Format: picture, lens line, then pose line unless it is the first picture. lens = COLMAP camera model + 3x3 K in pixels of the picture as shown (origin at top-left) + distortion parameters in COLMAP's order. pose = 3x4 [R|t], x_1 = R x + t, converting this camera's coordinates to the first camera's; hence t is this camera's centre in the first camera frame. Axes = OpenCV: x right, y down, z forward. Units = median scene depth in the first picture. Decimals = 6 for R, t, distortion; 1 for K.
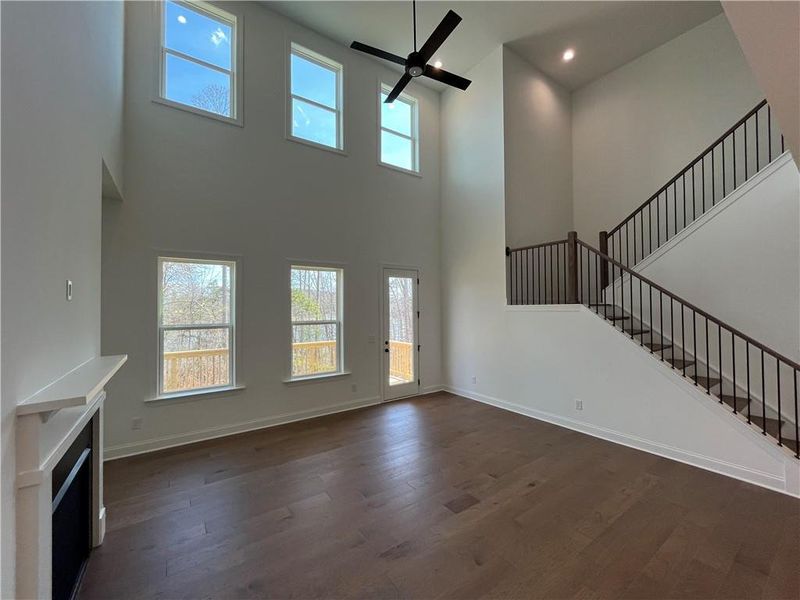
lens RADIAL K [[325.9, 0, 398.0], [0, 325.9, 305.4], [0, 0, 1]] dist [-0.003326, 0.000601]
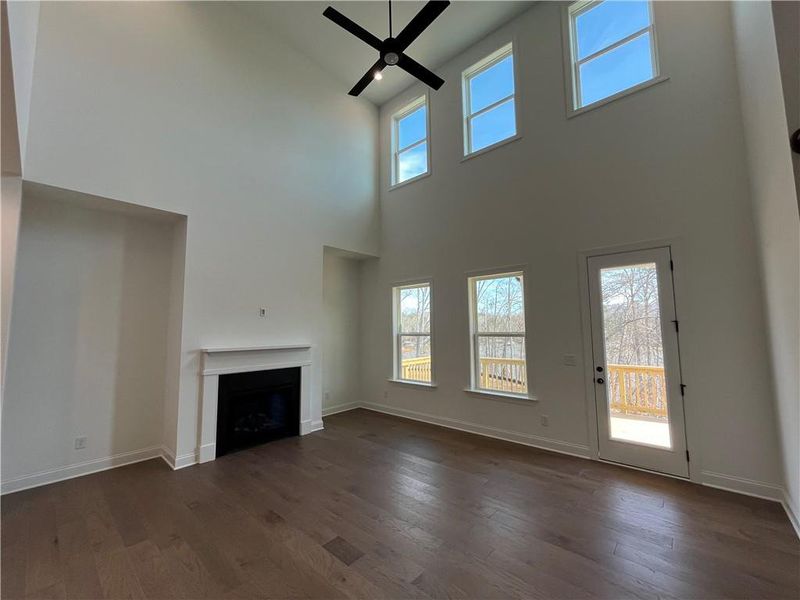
lens RADIAL K [[325.9, 0, 400.7], [0, 325.9, 302.3], [0, 0, 1]] dist [-0.003326, 0.000601]
pose [[0.229059, -0.072296, -0.970724, 0.584877], [0.015398, 0.997382, -0.070648, 0.023446], [0.973291, 0.001235, 0.229572, 0.518714]]
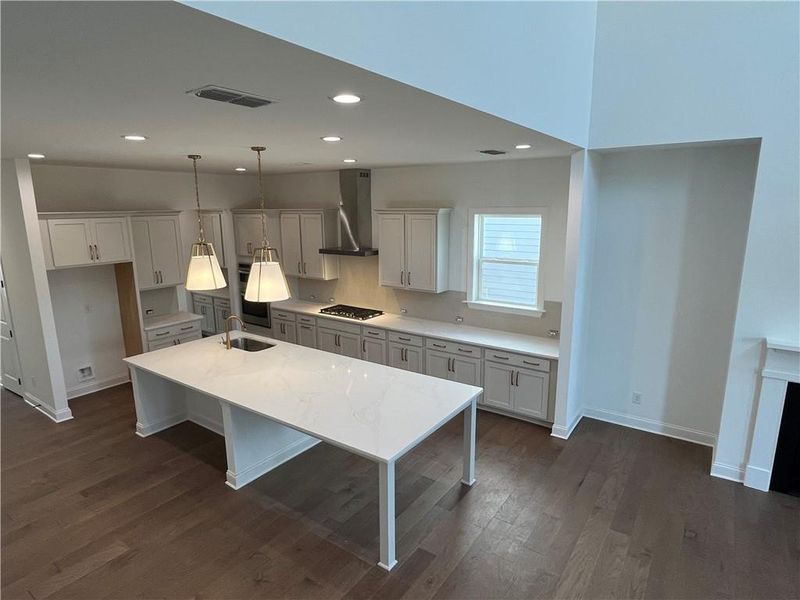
lens RADIAL K [[463.3, 0, 393.8], [0, 463.3, 299.3], [0, 0, 1]] dist [-0.006087, -0.002189]
pose [[-0.942688, 0.086109, -0.322374, 0.526548], [0.021835, 0.979977, 0.197911, -0.150824], [0.332961, 0.179529, -0.925692, 0.717362]]
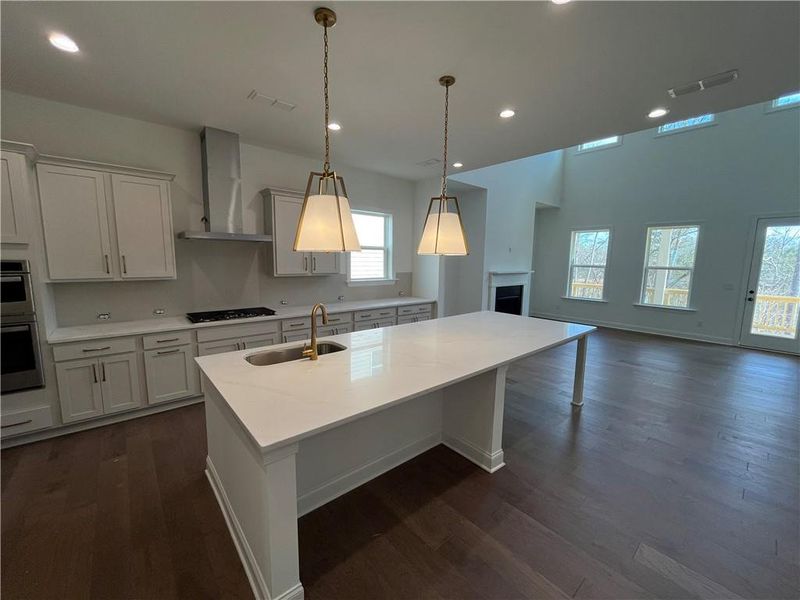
lens RADIAL K [[325.9, 0, 399.0], [0, 325.9, 299.7], [0, 0, 1]] dist [-0.003326, 0.000601]
pose [[0.102924, 0.137348, -0.985161, 0.987574], [-0.009851, 0.990513, 0.137065, 0.008380], [0.994640, -0.004402, 0.103300, -0.258979]]
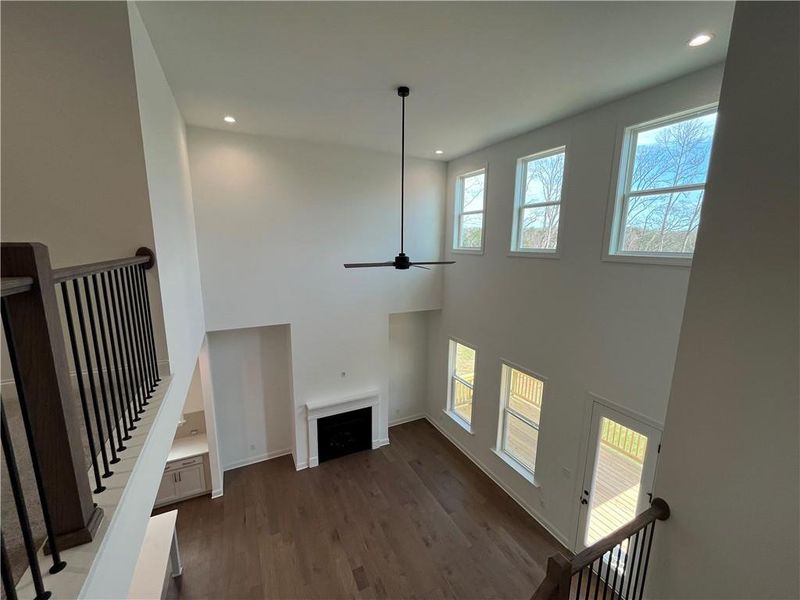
lens RADIAL K [[325.9, 0, 400.6], [0, 325.9, 301.4], [0, 0, 1]] dist [-0.003326, 0.000601]
pose [[-0.141089, 0.188789, -0.971830, 0.777837], [-0.004367, 0.981521, 0.191306, -0.535779], [0.989987, 0.031235, -0.137657, 0.740507]]
